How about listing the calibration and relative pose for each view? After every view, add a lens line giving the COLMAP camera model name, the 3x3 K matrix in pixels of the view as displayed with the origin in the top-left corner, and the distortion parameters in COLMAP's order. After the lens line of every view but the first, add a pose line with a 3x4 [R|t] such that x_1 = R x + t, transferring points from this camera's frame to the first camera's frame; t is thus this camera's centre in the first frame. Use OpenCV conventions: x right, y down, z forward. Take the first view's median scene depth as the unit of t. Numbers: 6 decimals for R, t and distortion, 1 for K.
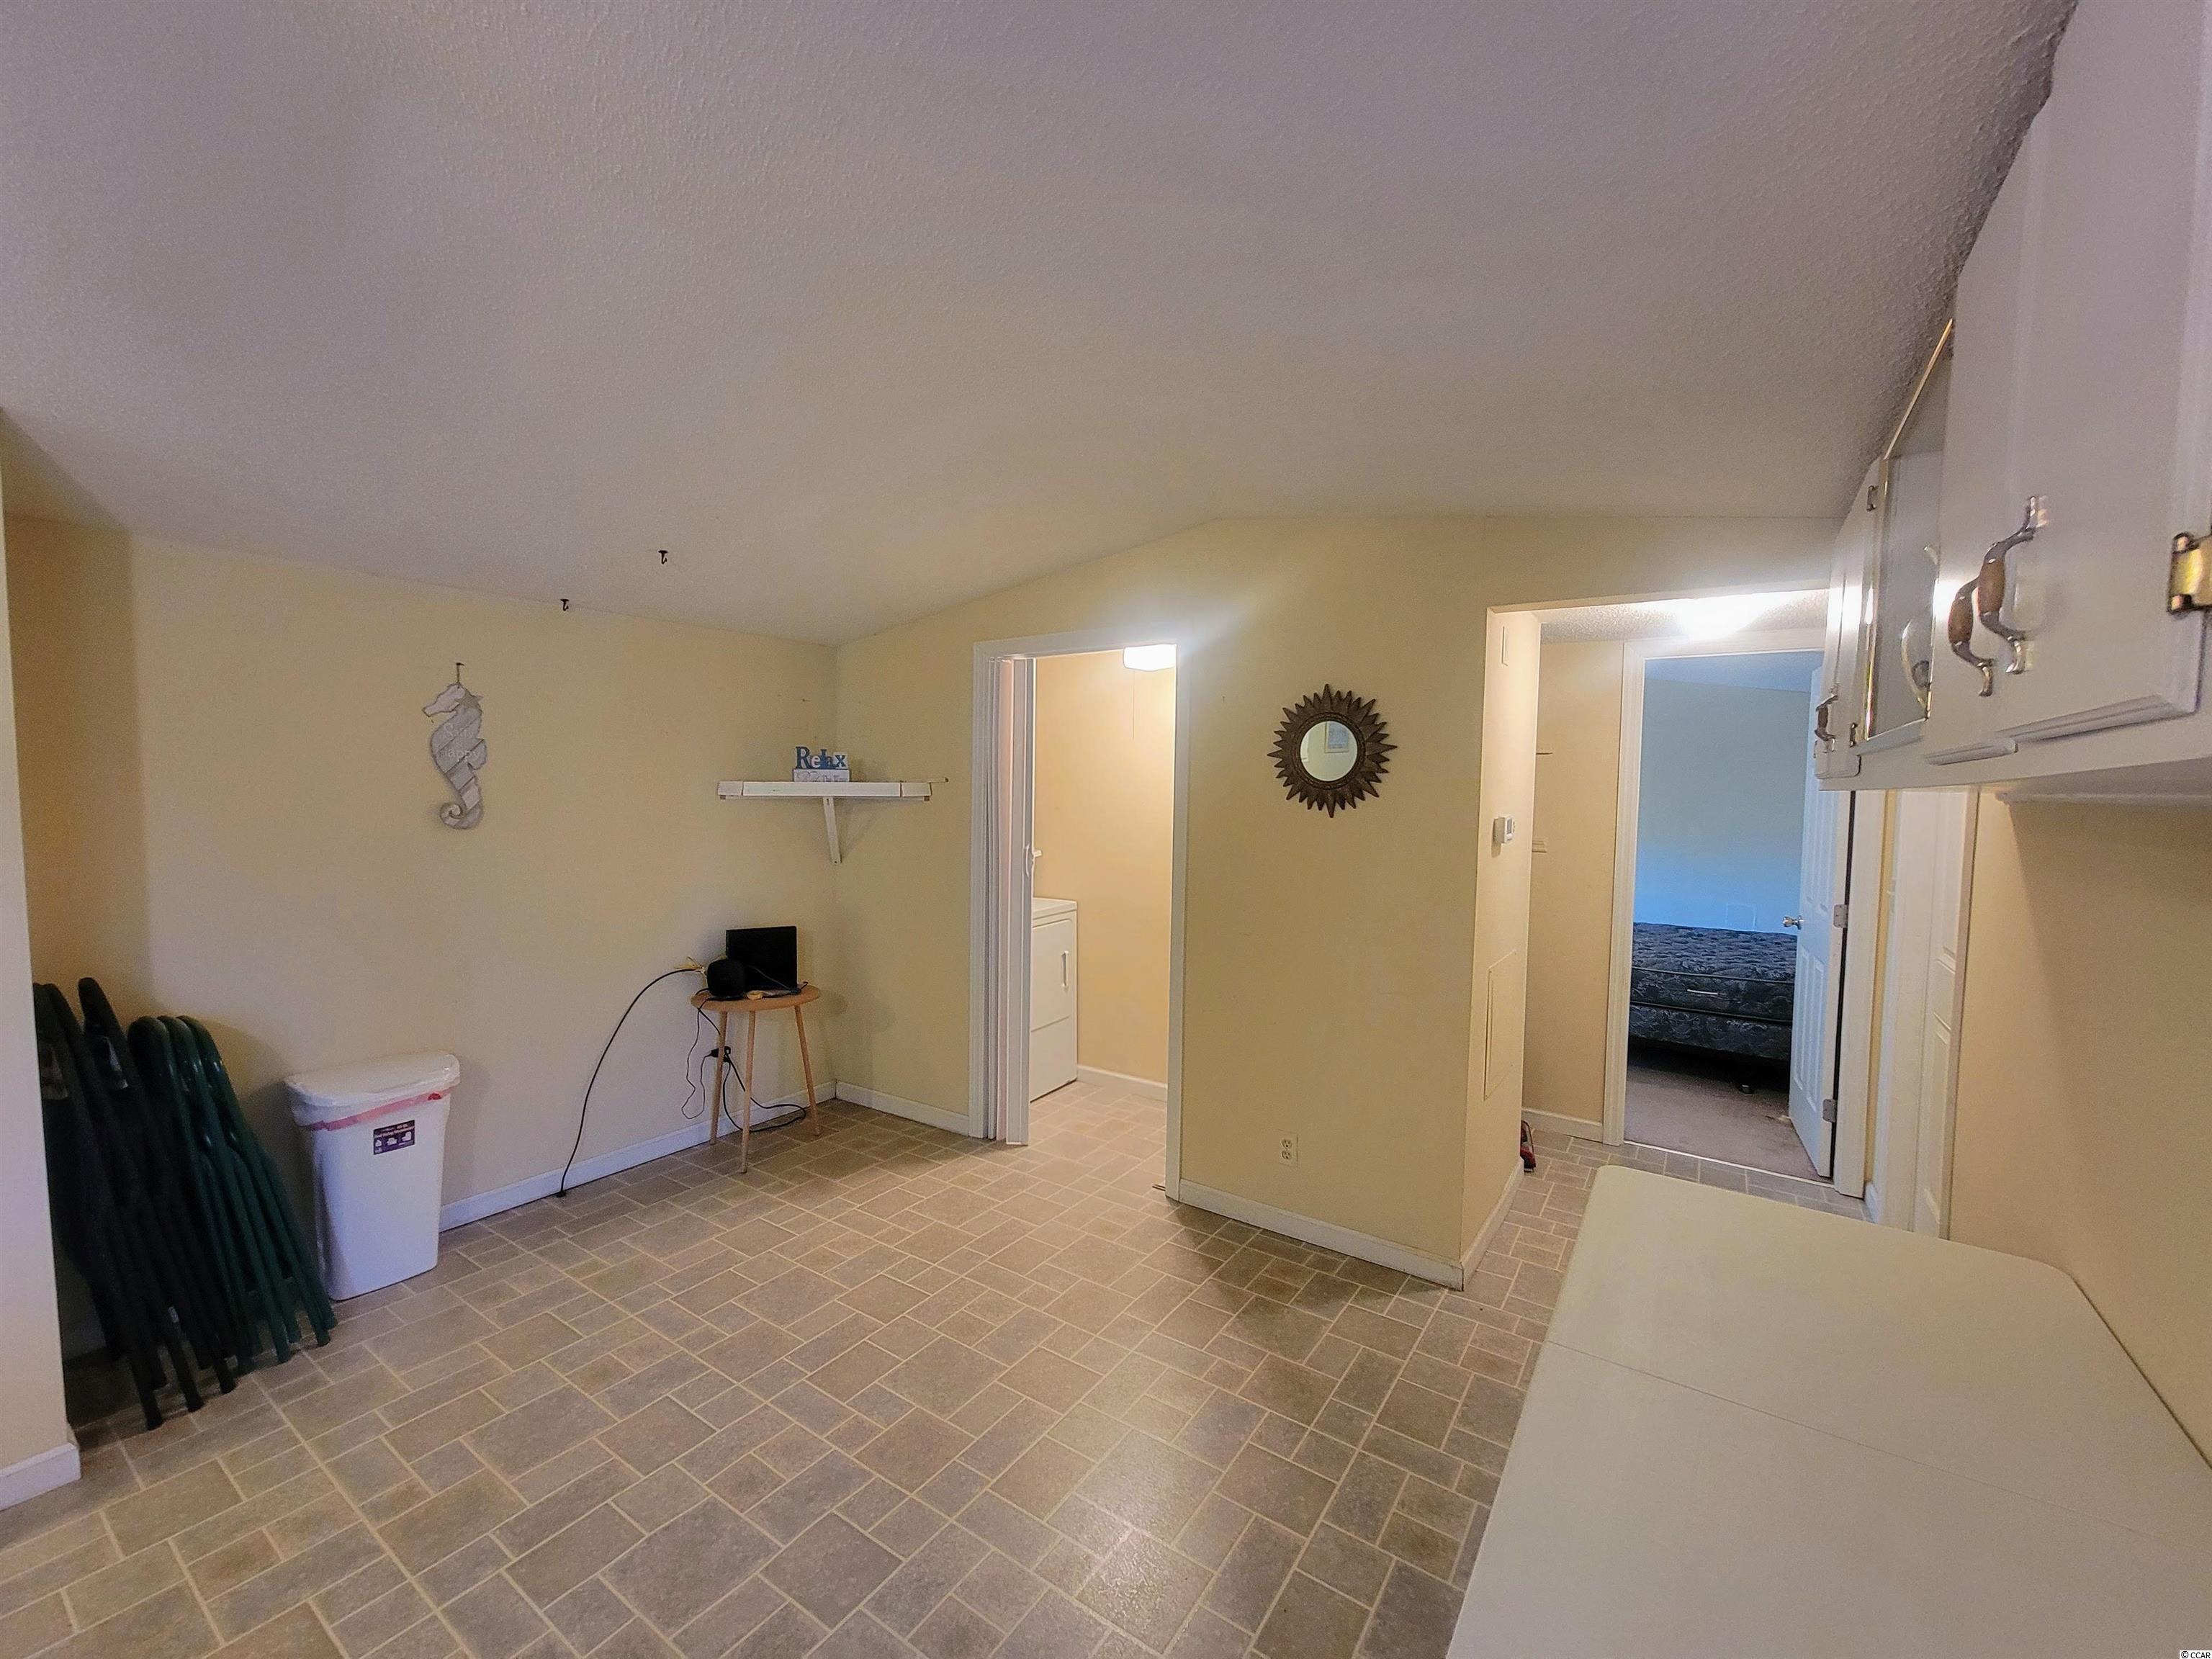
lens RADIAL K [[911.1, 0, 1098.6], [0, 911.1, 827.1], [0, 0, 1]] dist [-0.002196, 0.000055]
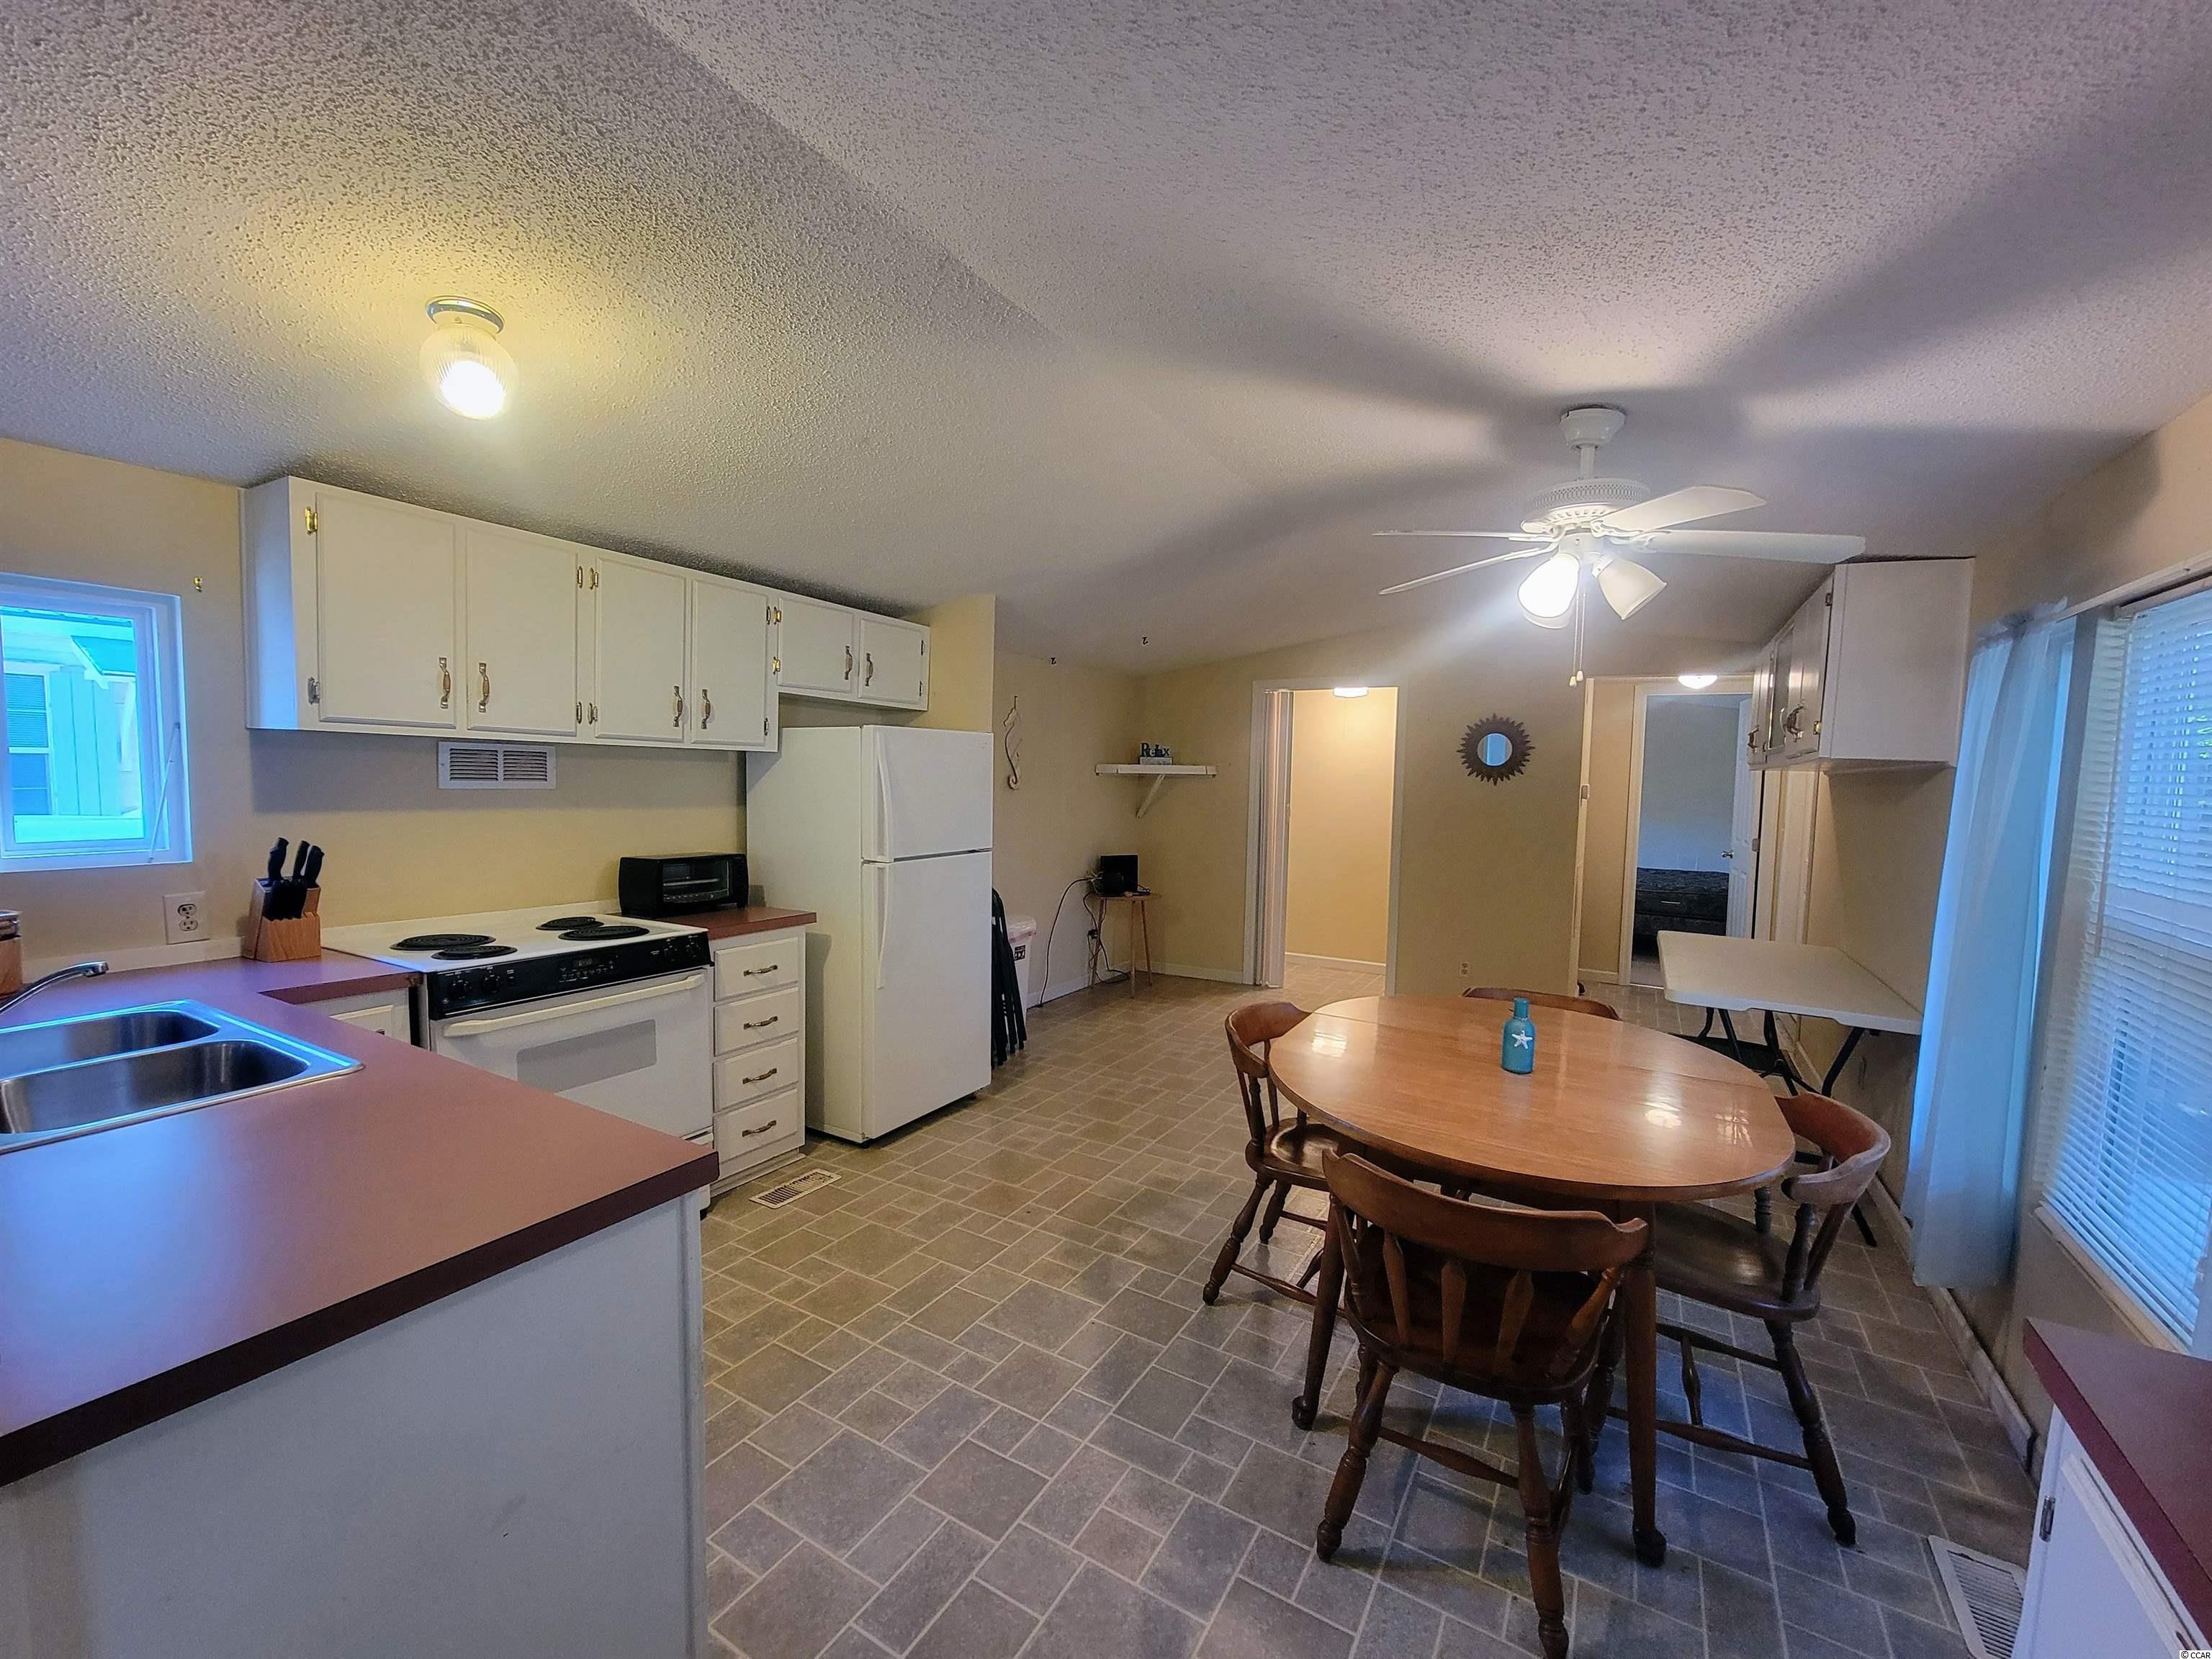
lens RADIAL K [[911.1, 0, 1100.1], [0, 911.1, 831.1], [0, 0, 1]] dist [-0.002196, 0.000055]
pose [[0.998140, -0.000168, 0.060971, -0.621131], [-0.000932, 0.999837, 0.018009, 0.047296], [-0.060964, -0.018033, 0.997977, -0.753666]]
